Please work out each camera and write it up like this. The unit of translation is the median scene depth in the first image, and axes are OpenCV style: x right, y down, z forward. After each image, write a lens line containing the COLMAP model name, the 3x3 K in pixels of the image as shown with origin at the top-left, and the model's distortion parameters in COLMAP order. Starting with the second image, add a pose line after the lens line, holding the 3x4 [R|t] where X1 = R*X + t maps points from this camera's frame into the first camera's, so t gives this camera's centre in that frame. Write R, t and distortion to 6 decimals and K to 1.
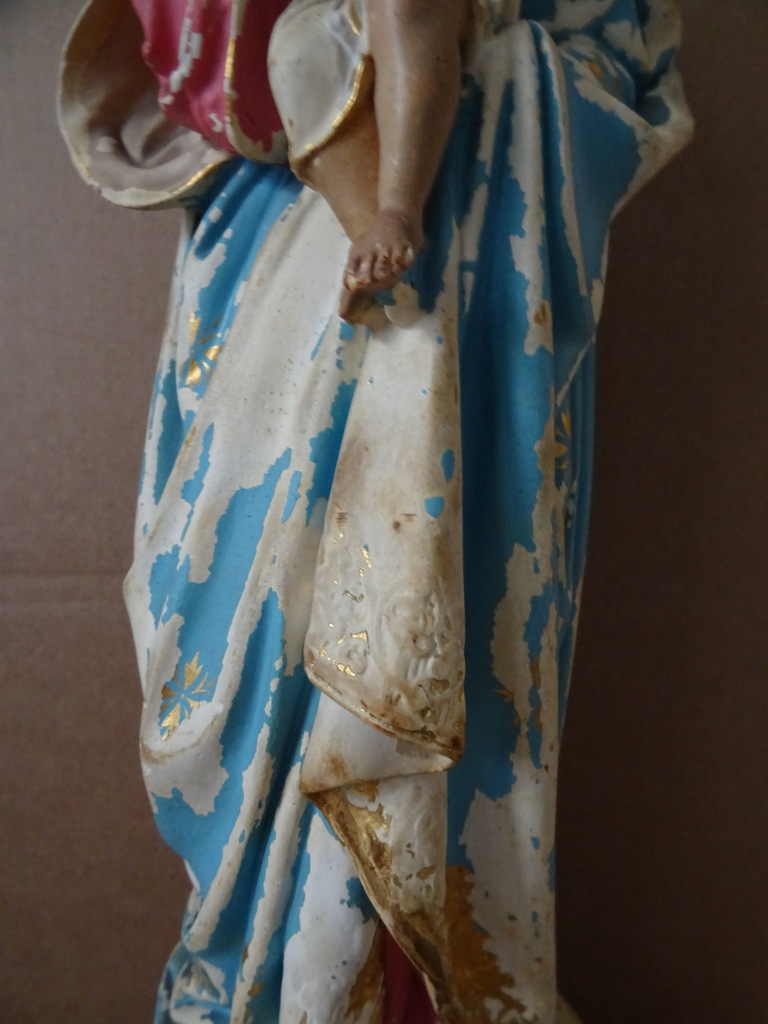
lens RADIAL K [[729.6, 0, 388.2], [0, 729.6, 515.4], [0, 0, 1]] dist [-0.010634, -0.007661]
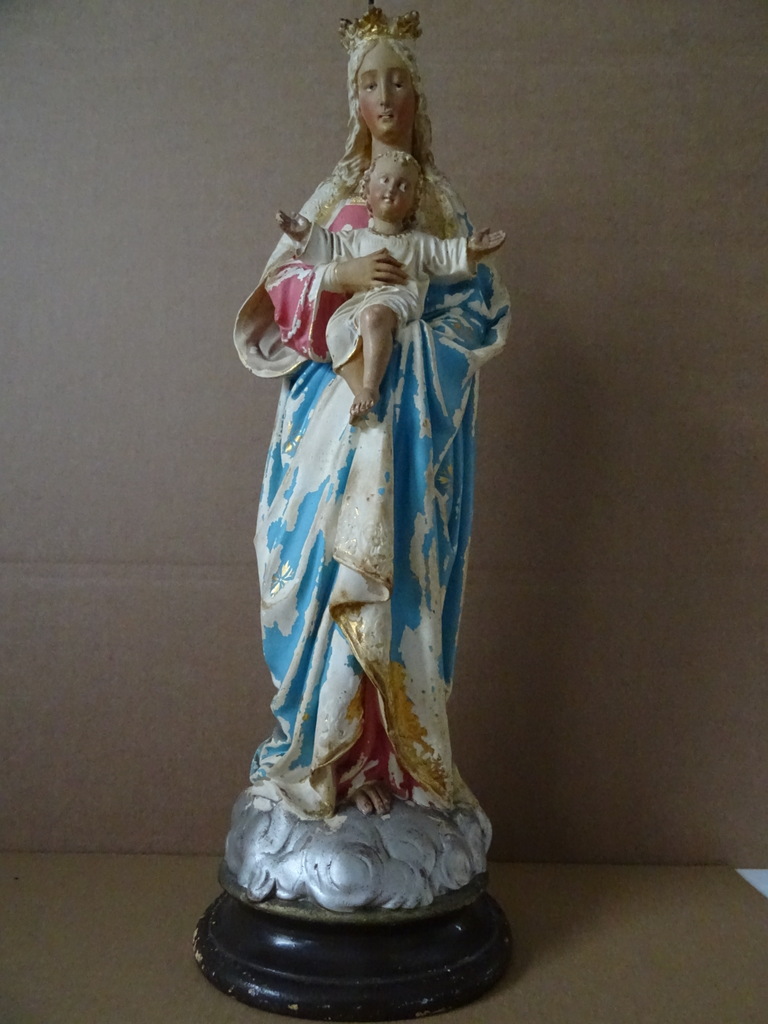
lens RADIAL K [[729.6, 0, 377.3], [0, 729.6, 508.2], [0, 0, 1]] dist [-0.010634, -0.007661]
pose [[0.997909, 0.012212, -0.063469, 0.181288], [-0.021459, 0.988885, -0.147126, 0.368875], [0.060967, 0.148180, 0.987079, -1.382433]]
